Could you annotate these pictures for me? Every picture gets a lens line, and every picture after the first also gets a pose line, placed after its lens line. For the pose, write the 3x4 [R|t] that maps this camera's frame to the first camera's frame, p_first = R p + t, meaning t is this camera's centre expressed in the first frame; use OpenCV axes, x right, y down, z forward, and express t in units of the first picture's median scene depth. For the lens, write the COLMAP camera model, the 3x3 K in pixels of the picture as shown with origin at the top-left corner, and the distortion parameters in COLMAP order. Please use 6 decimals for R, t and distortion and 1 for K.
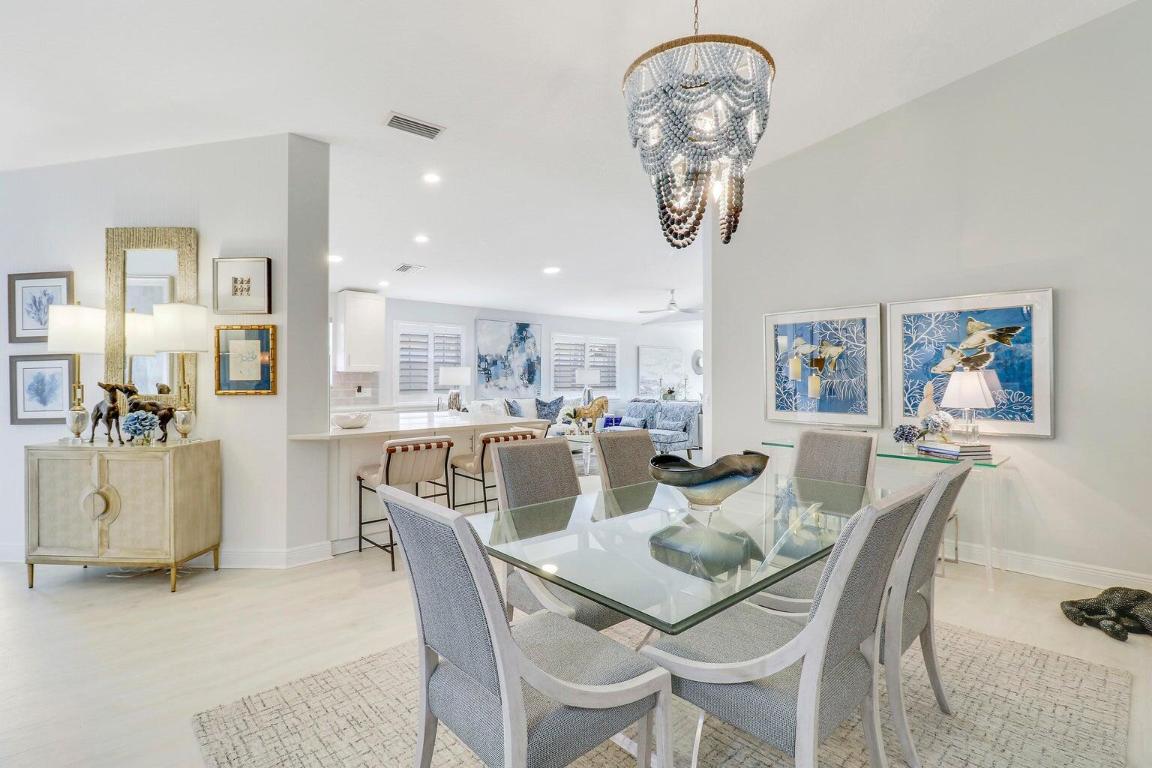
lens RADIAL K [[537.9, 0, 581.1], [0, 537.9, 368.9], [0, 0, 1]] dist [0.013078, -0.019102]
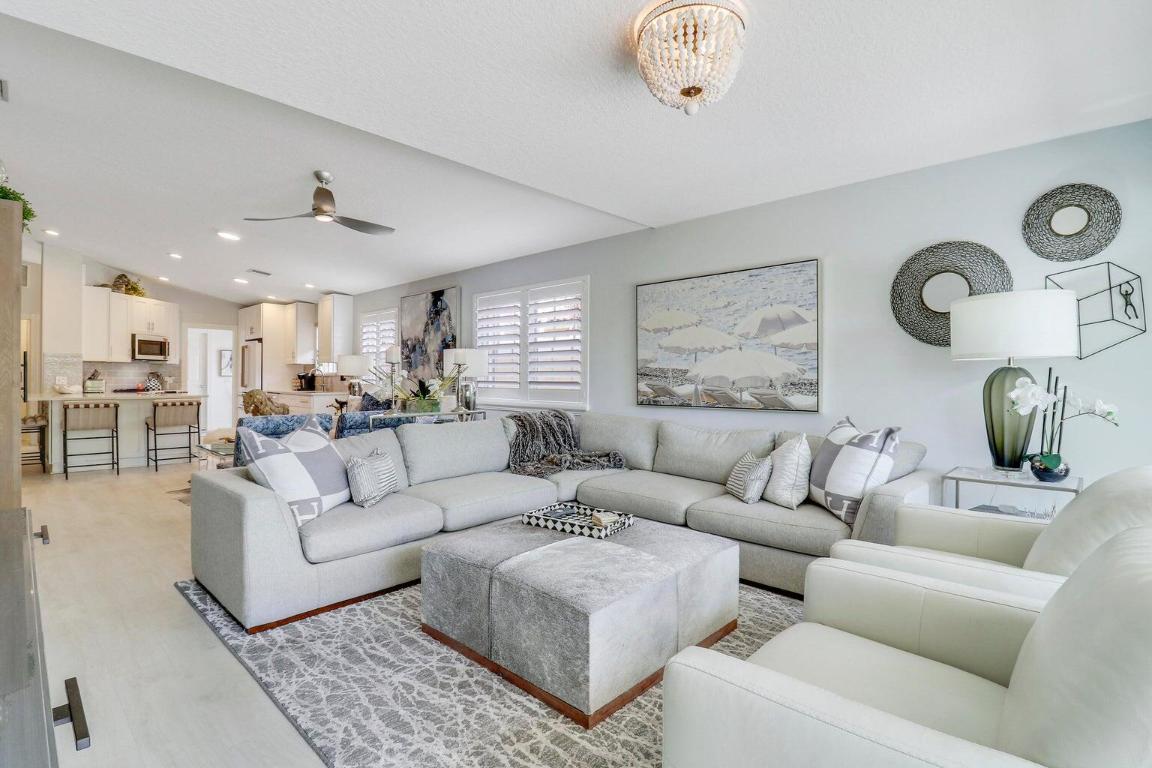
lens RADIAL K [[557.1, 0, 582.0], [0, 557.1, 379.1], [0, 0, 1]] dist [0.000877, -0.013446]
pose [[0.013011, -0.011250, -0.999852, 0.661094], [-0.005321, 0.999922, -0.011320, 0.041934], [0.999901, 0.005468, 0.012950, 1.227045]]
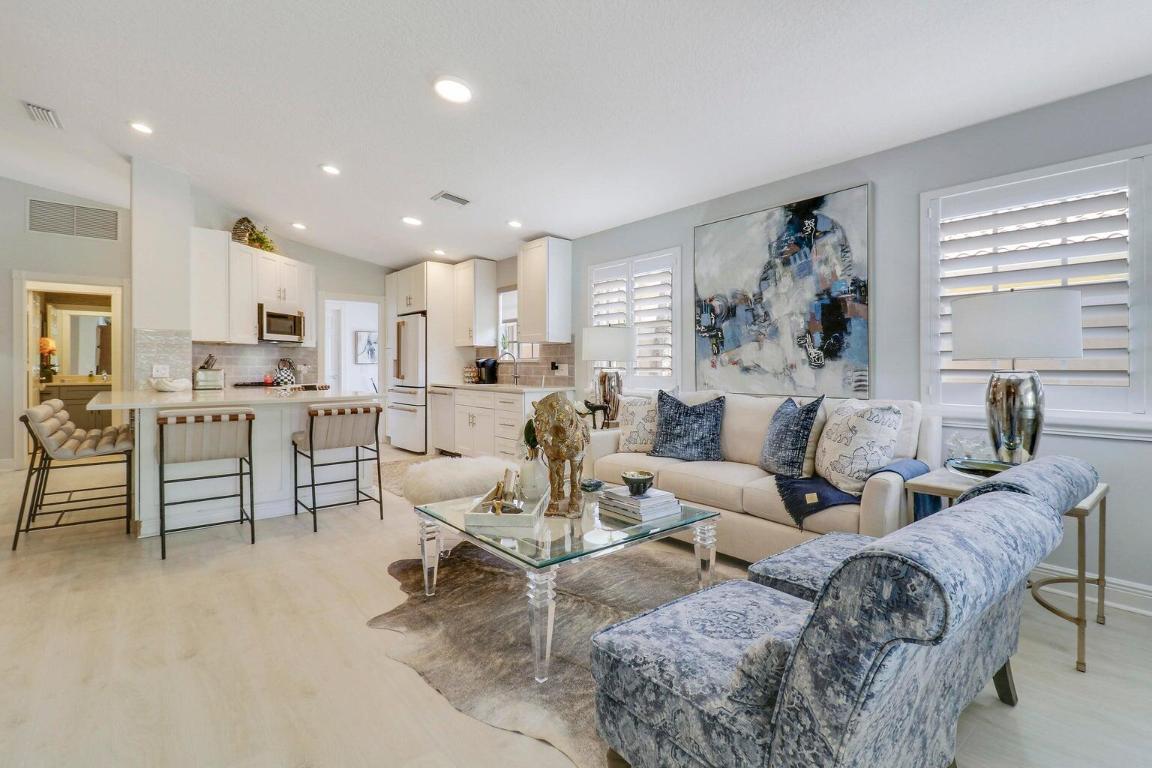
lens RADIAL K [[547.5, 0, 585.9], [0, 547.5, 369.6], [0, 0, 1]] dist [0.010696, -0.012610]
pose [[-0.101402, -0.006863, -0.994822, 0.307373], [-0.002627, 0.999975, -0.006630, 0.039985], [0.994842, 0.001941, -0.101417, 0.917274]]
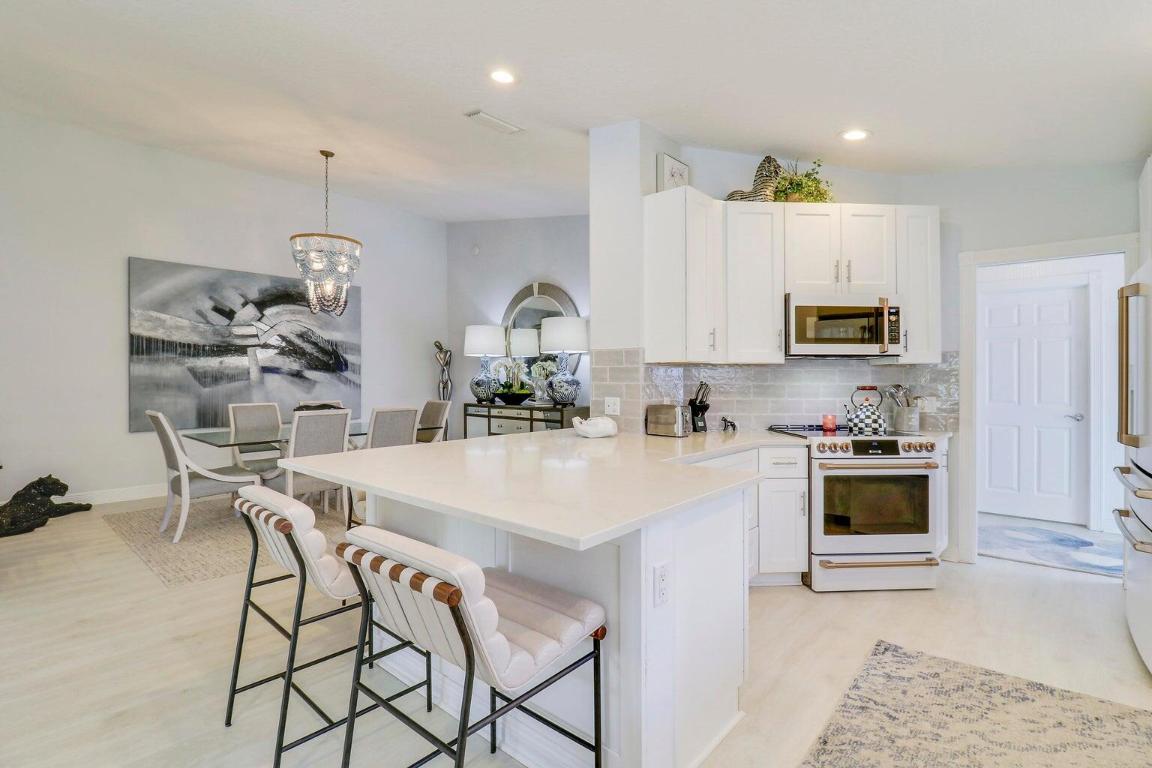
lens RADIAL K [[537.9, 0, 581.1], [0, 537.9, 368.9], [0, 0, 1]] dist [0.013078, -0.019102]
pose [[-0.997545, -0.016614, -0.068022, -0.146931], [-0.015598, 0.999759, -0.015443, 0.018095], [0.068263, -0.014344, -0.997564, 0.827646]]
